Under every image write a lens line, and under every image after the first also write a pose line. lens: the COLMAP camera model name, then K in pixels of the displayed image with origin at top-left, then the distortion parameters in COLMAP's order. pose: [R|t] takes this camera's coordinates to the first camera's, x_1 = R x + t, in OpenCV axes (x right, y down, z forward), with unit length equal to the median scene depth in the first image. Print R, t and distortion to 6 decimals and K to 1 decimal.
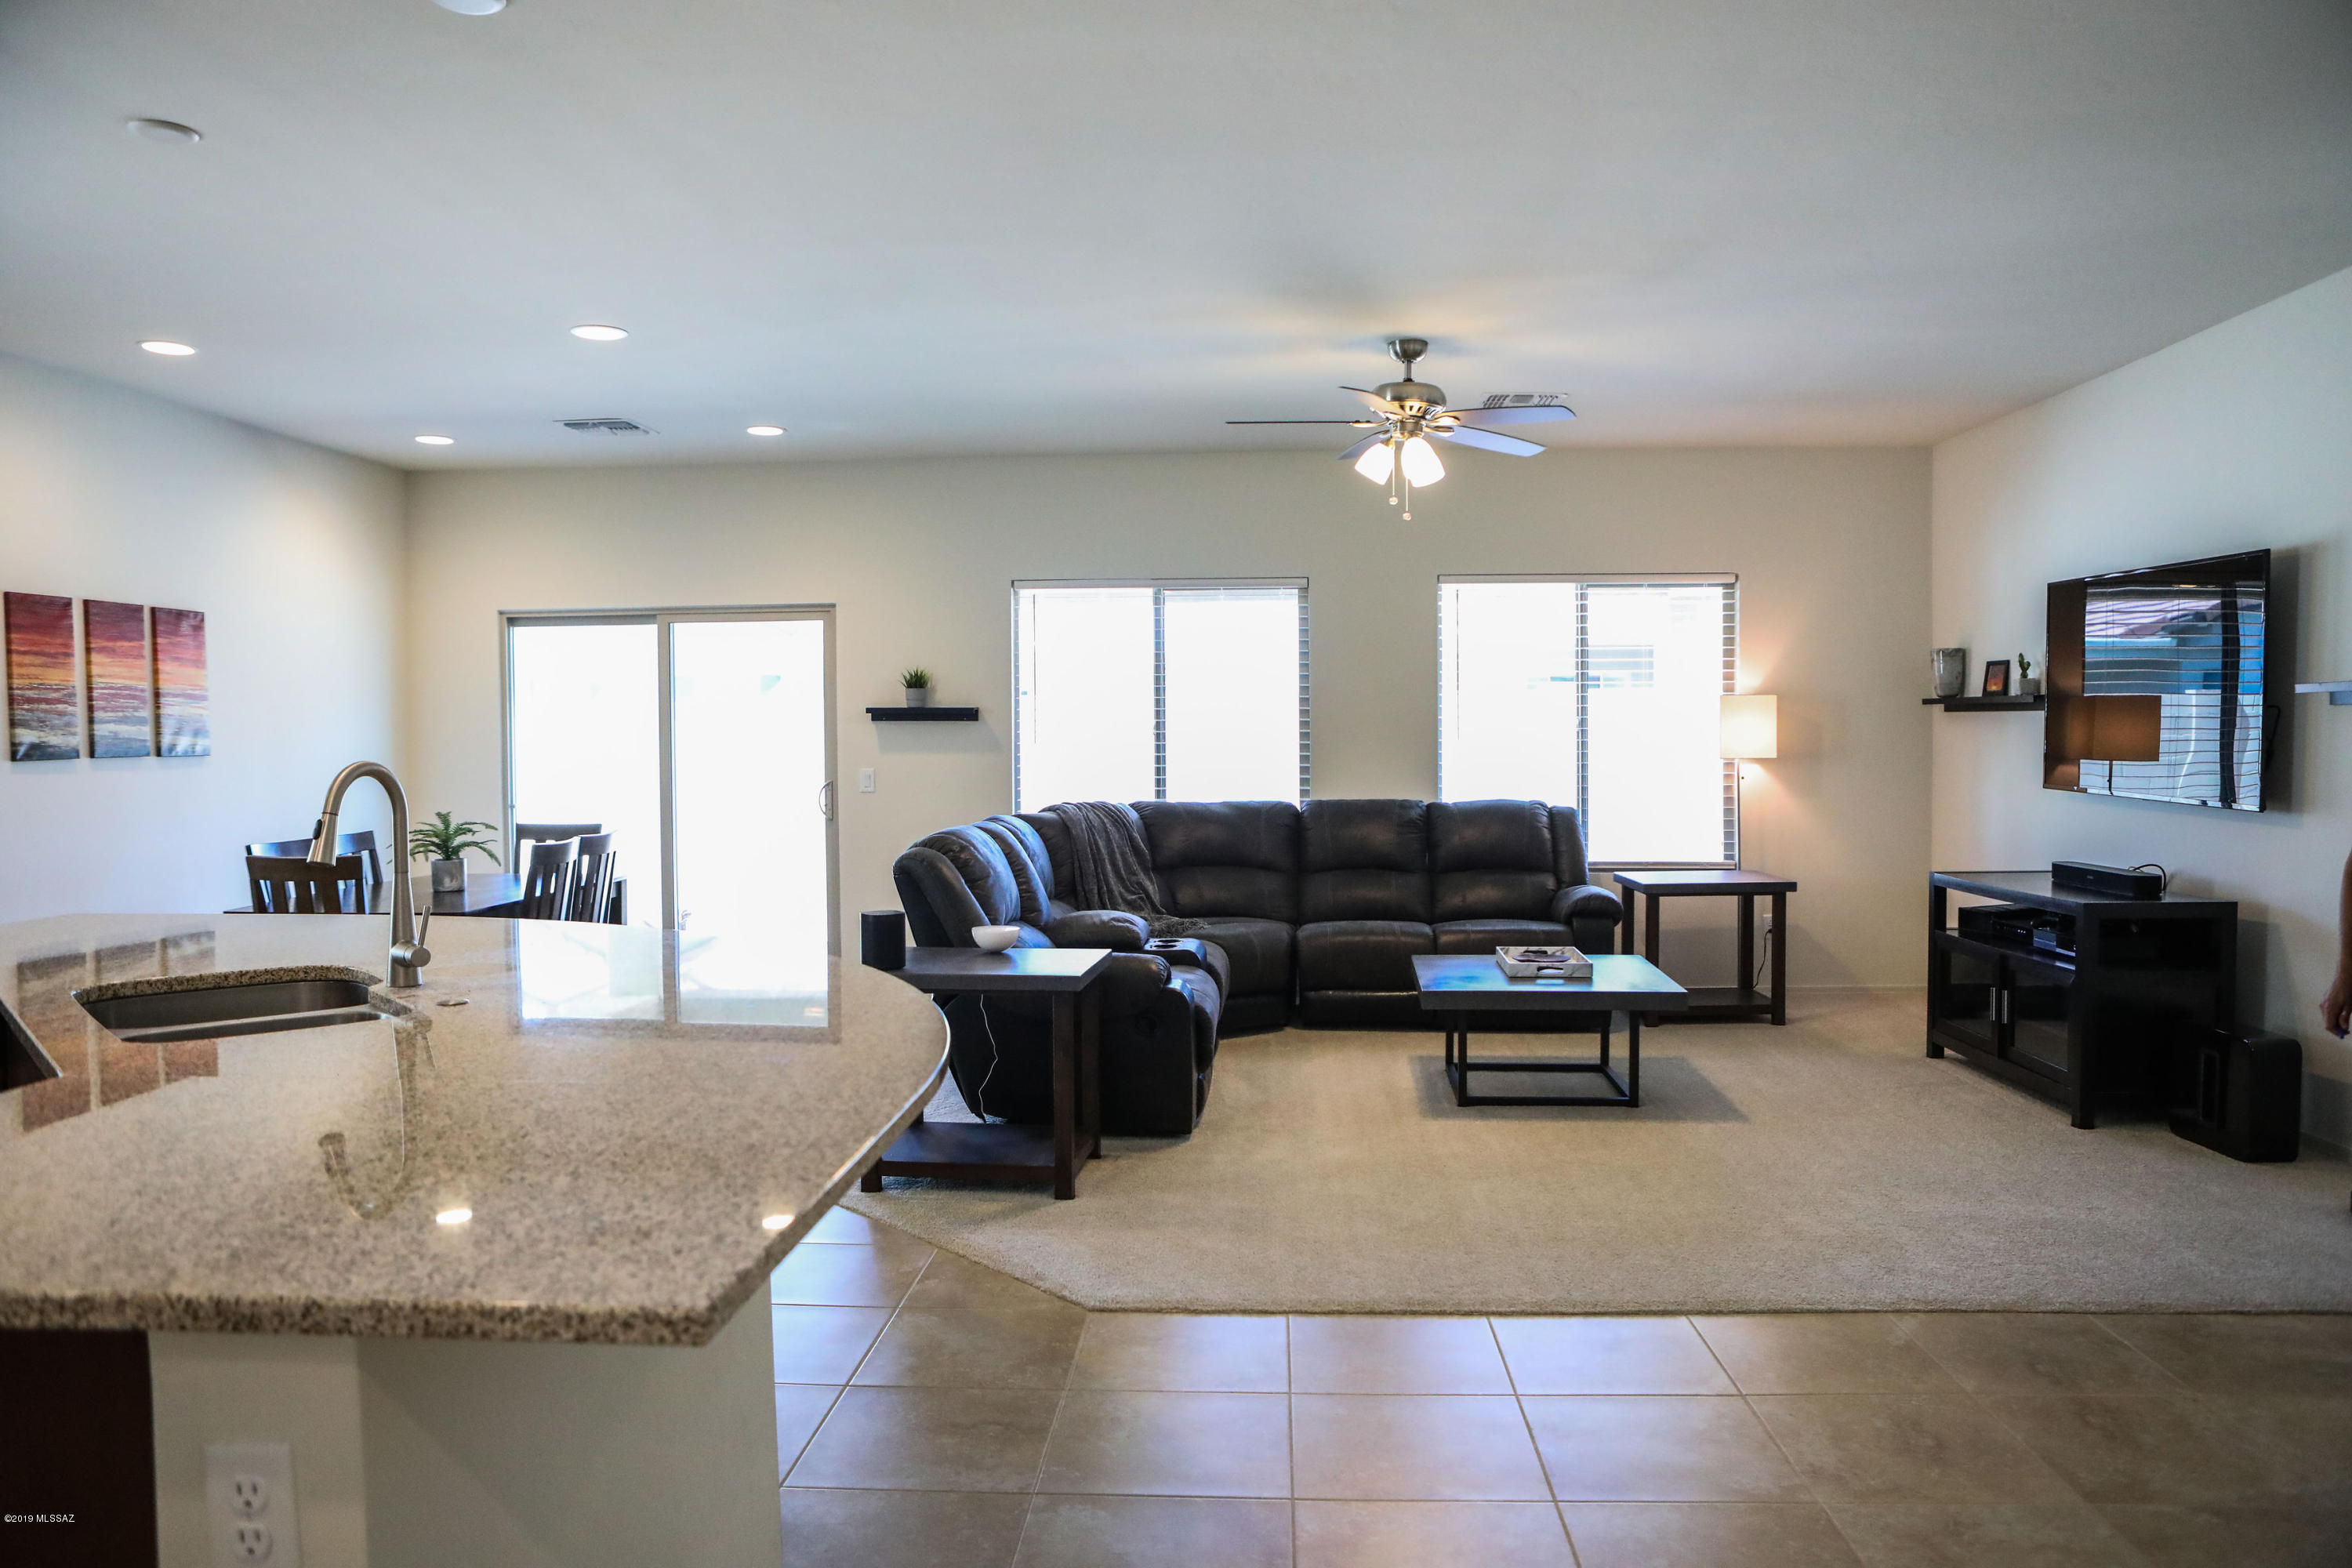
lens RADIAL K [[1600.9, 0, 1176.0], [0, 1600.9, 784.0], [0, 0, 1]] dist [-0.085191, 0.056707]
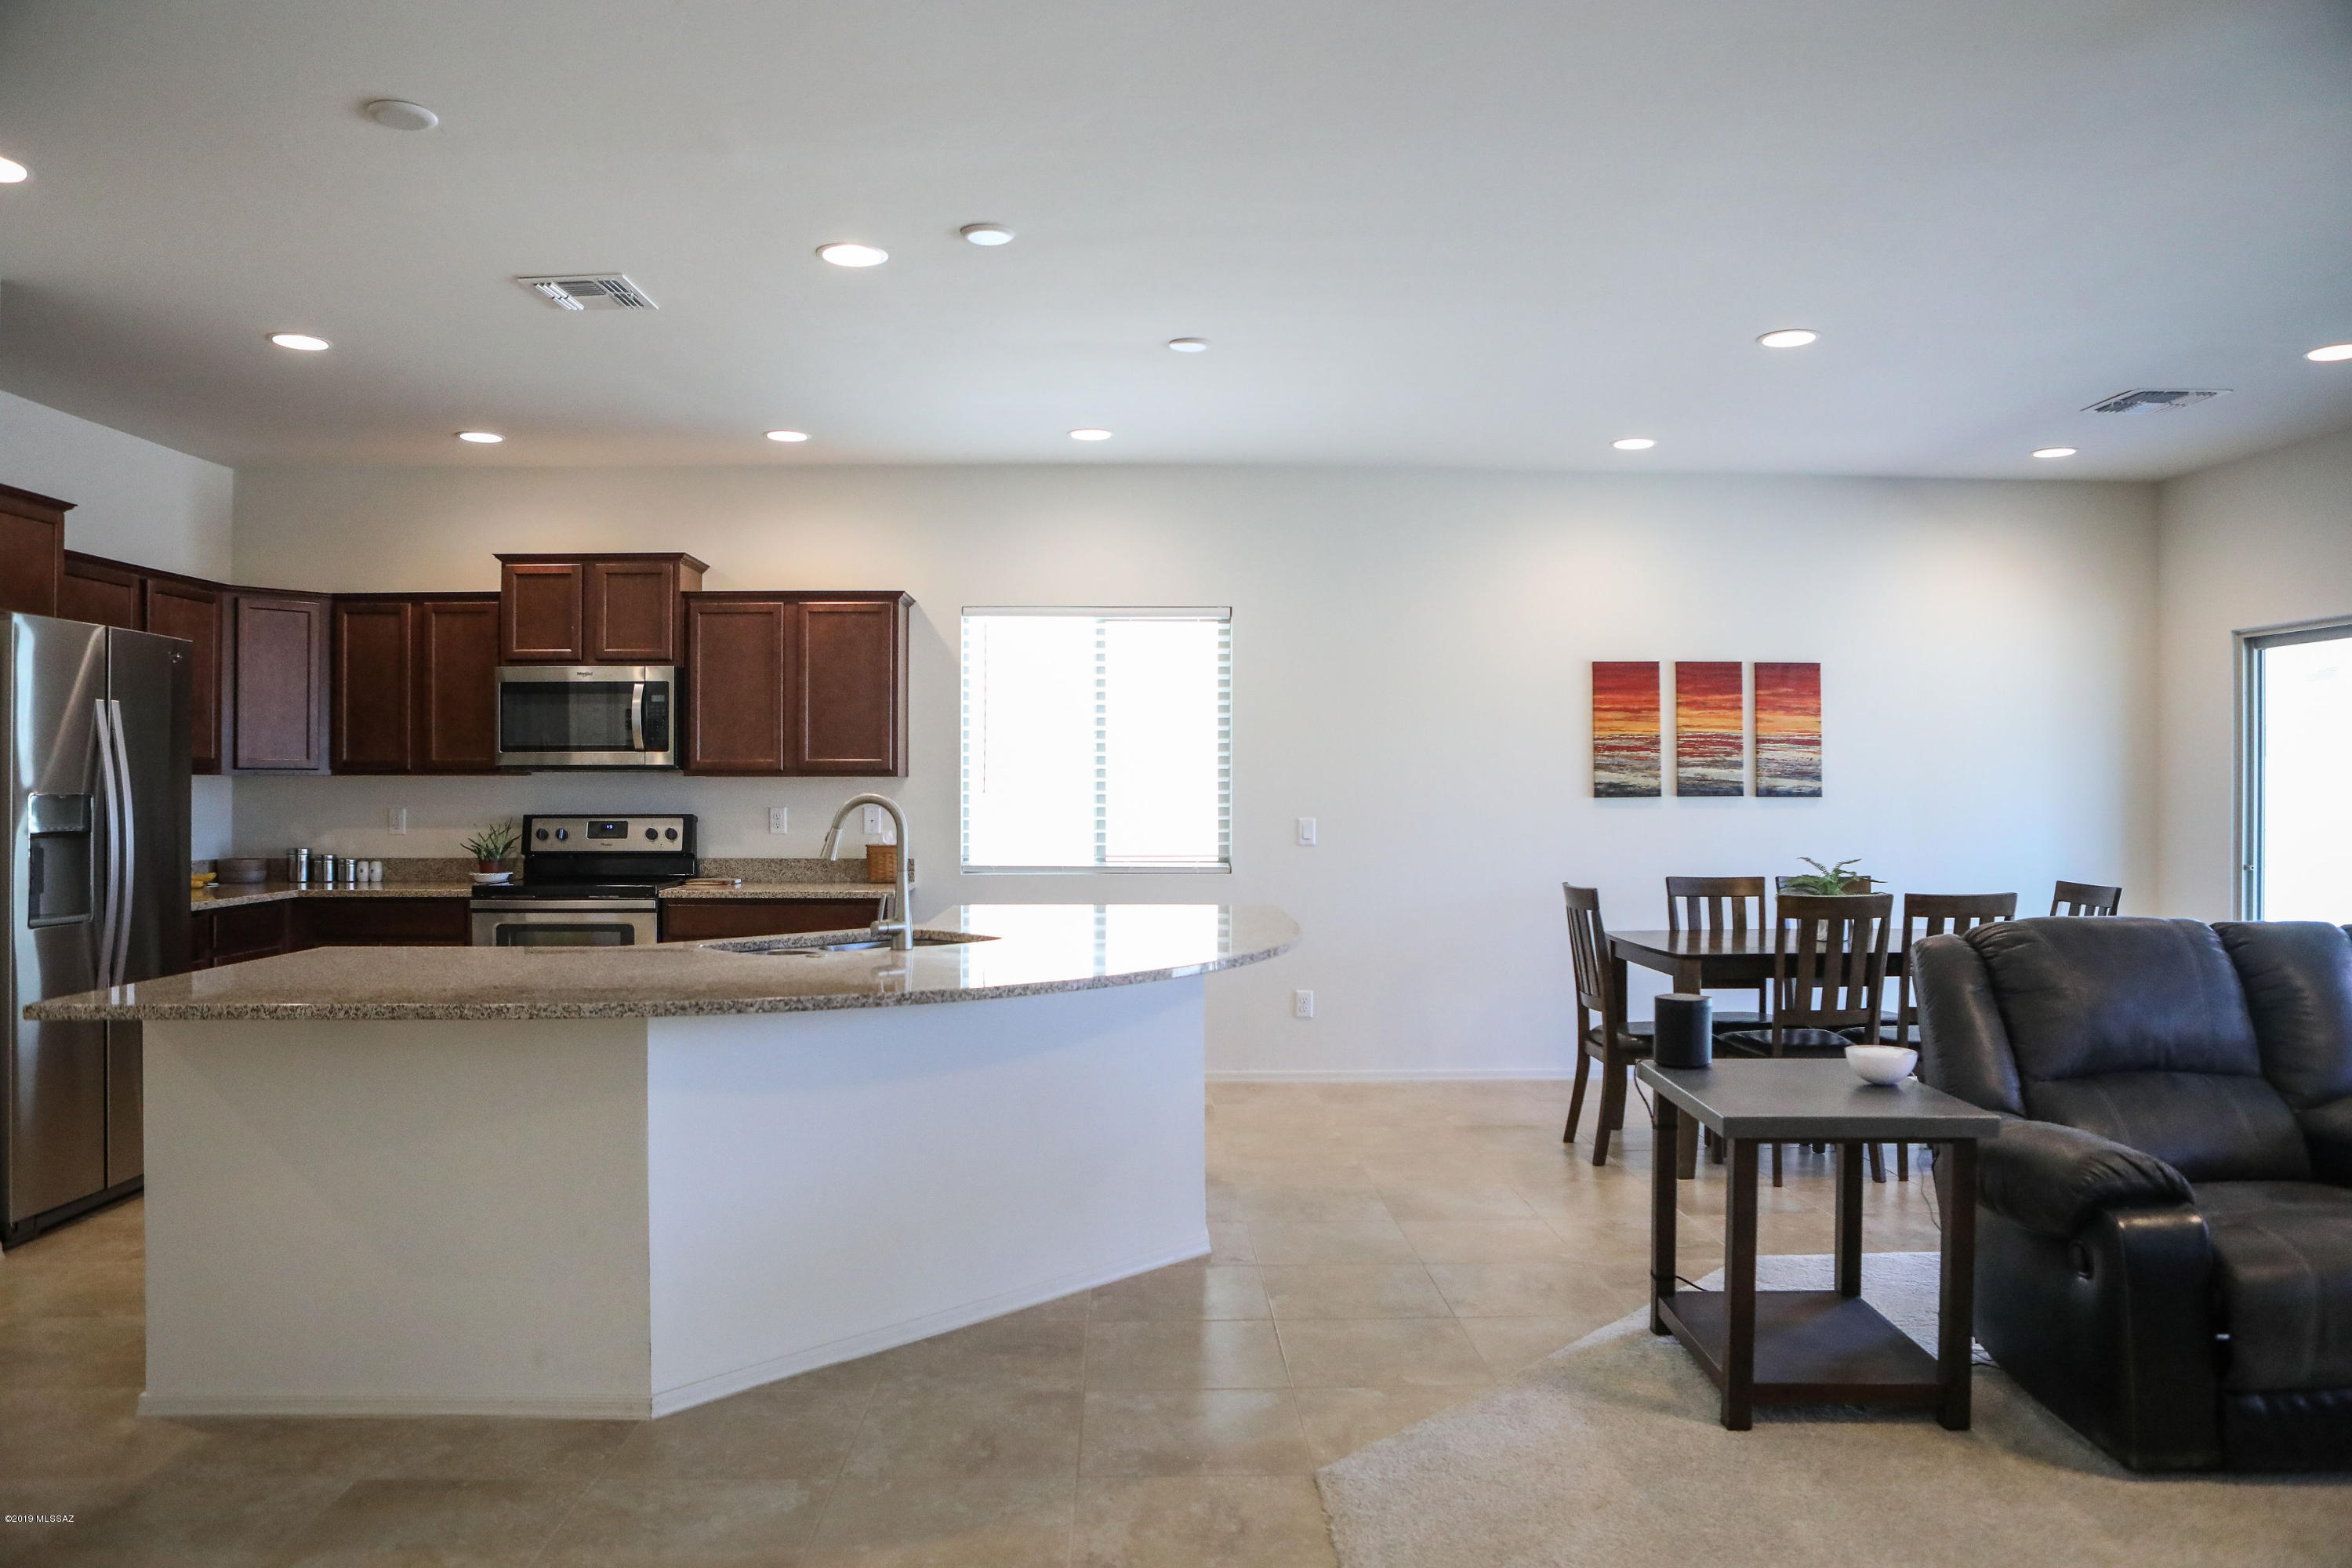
lens RADIAL K [[1627.4, 0, 1189.6], [0, 1627.4, 795.2], [0, 0, 1]] dist [-0.122896, 0.095792]
pose [[0.092691, 0.014549, -0.995589, 0.471854], [-0.034730, 0.999332, 0.011370, -0.018677], [0.995089, 0.033522, 0.093135, 0.520974]]
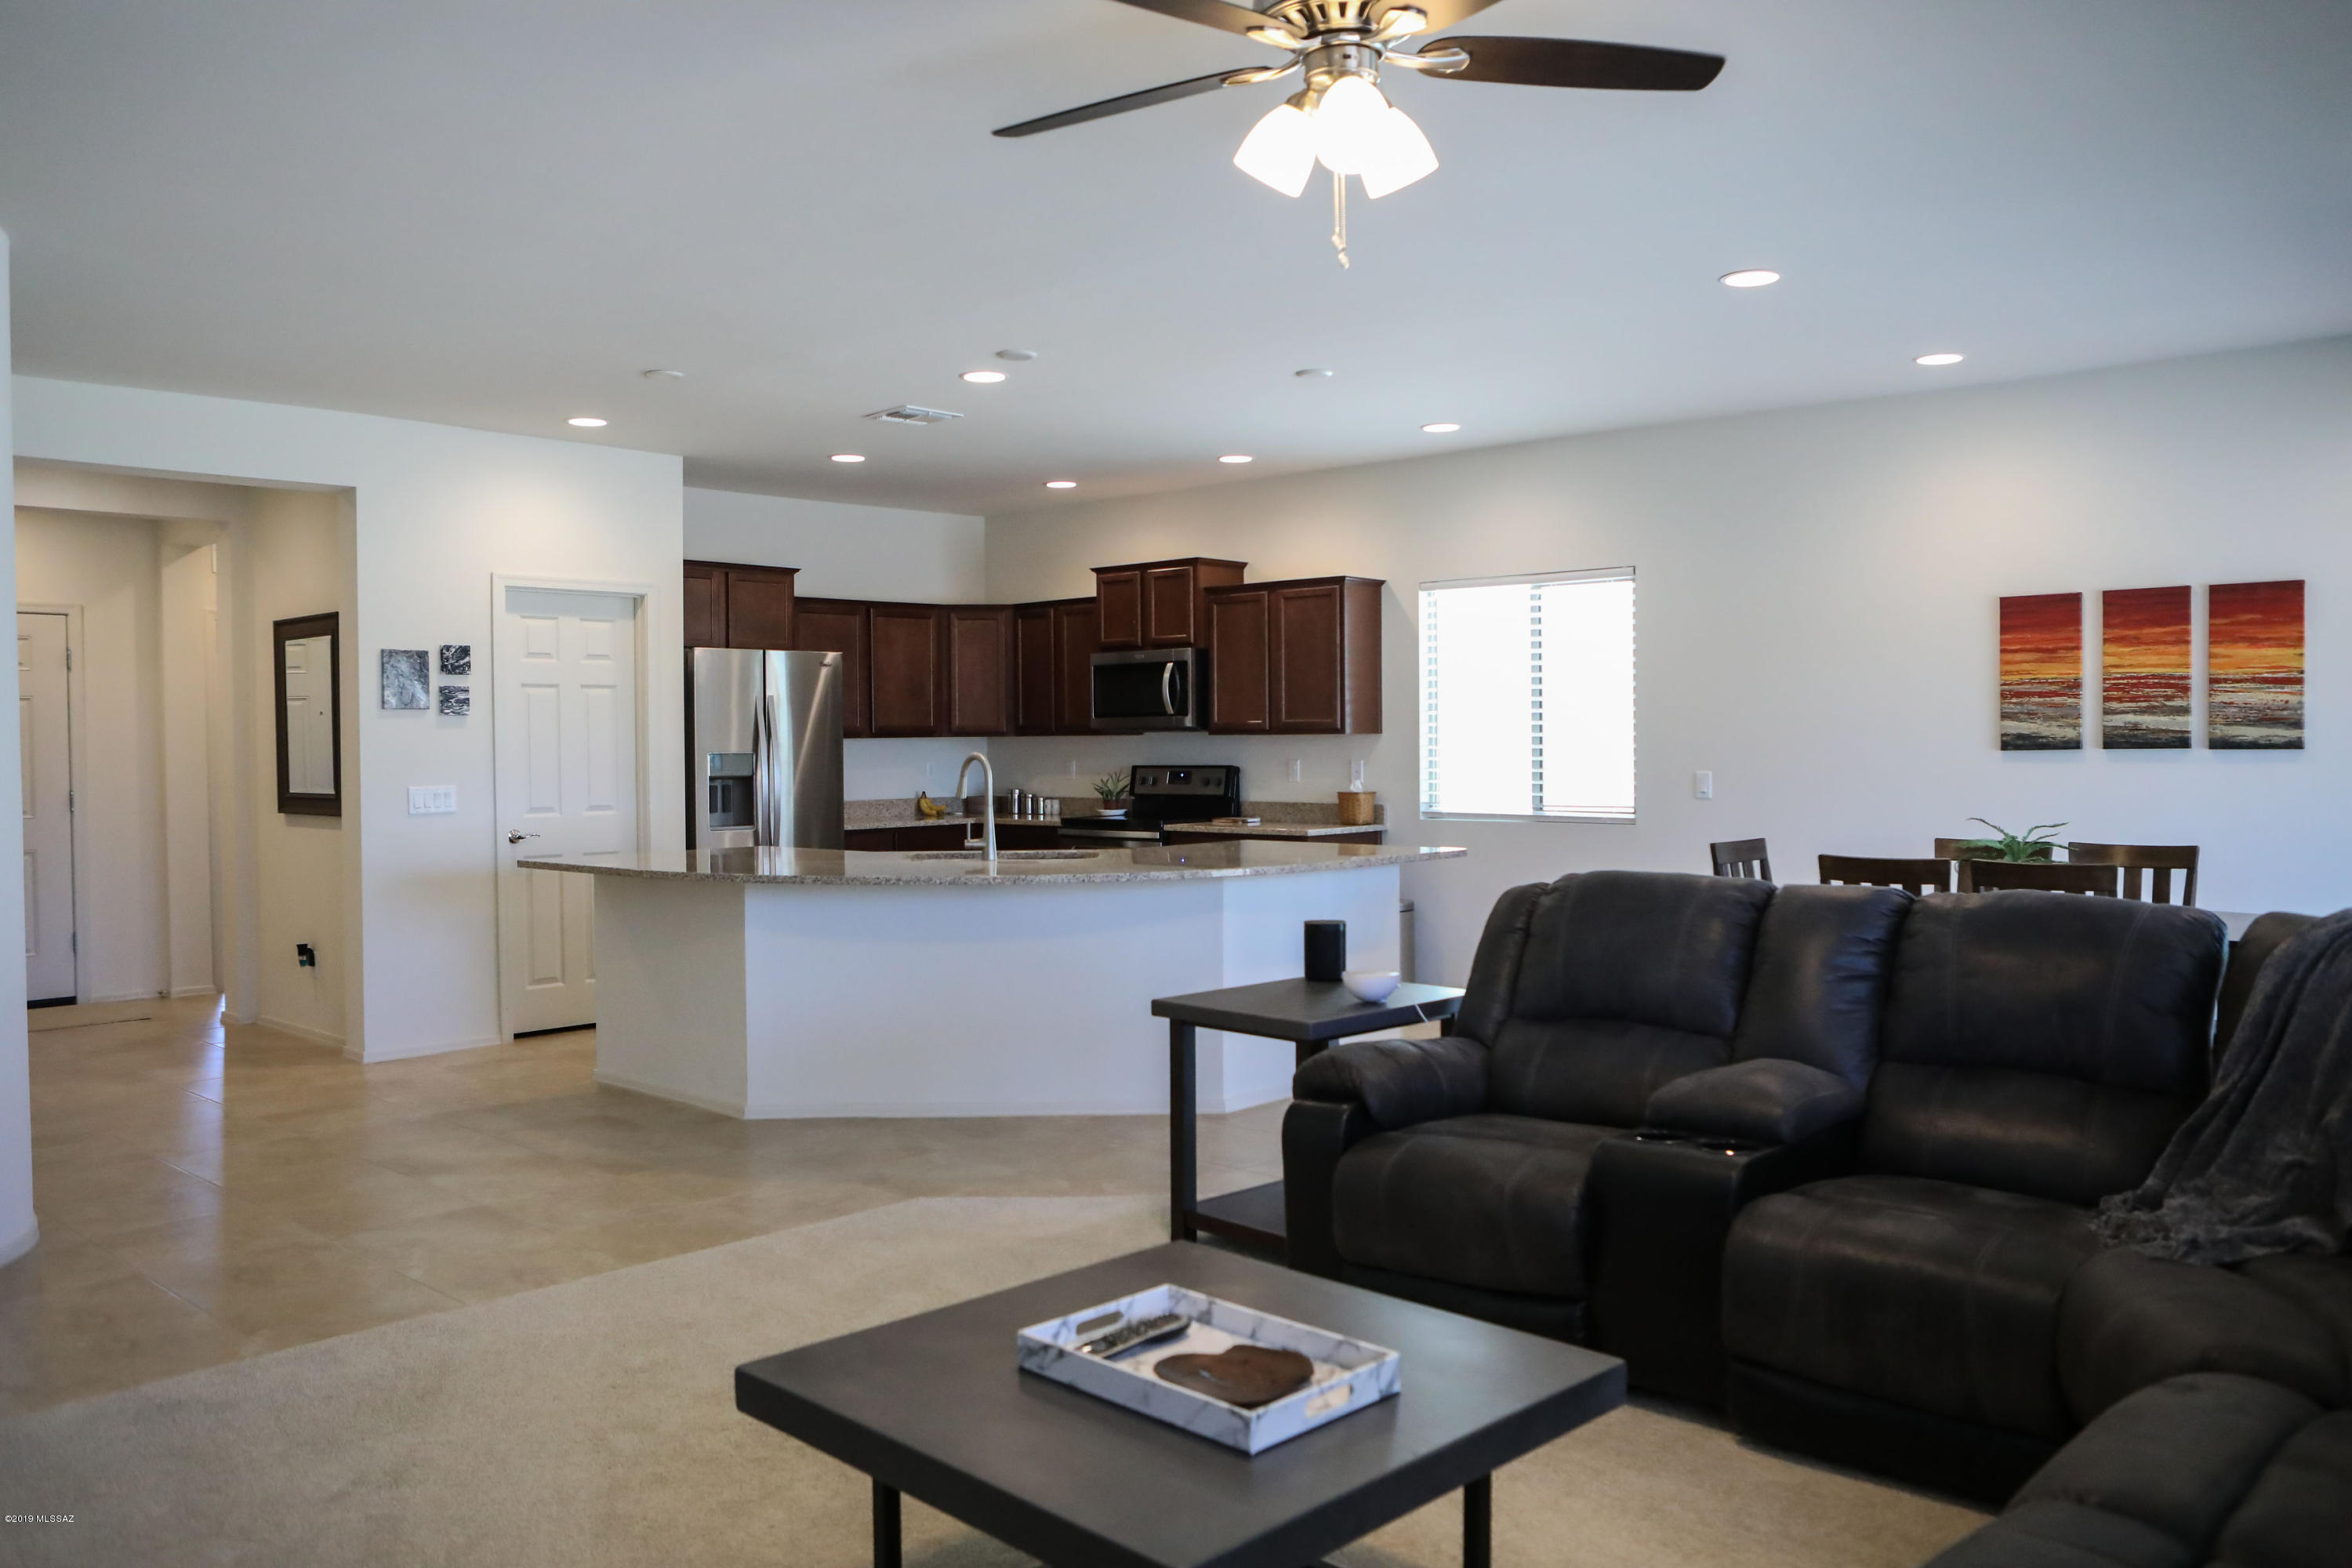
lens RADIAL K [[1734.6, 0, 1176.0], [0, 1734.6, 784.0], [0, 0, 1]] dist [-0.136436, 0.133198]
pose [[-0.630705, 0.036613, -0.775158, 0.516214], [-0.009854, 0.998428, 0.055176, -0.047883], [0.775960, 0.042438, -0.629353, 1.215380]]
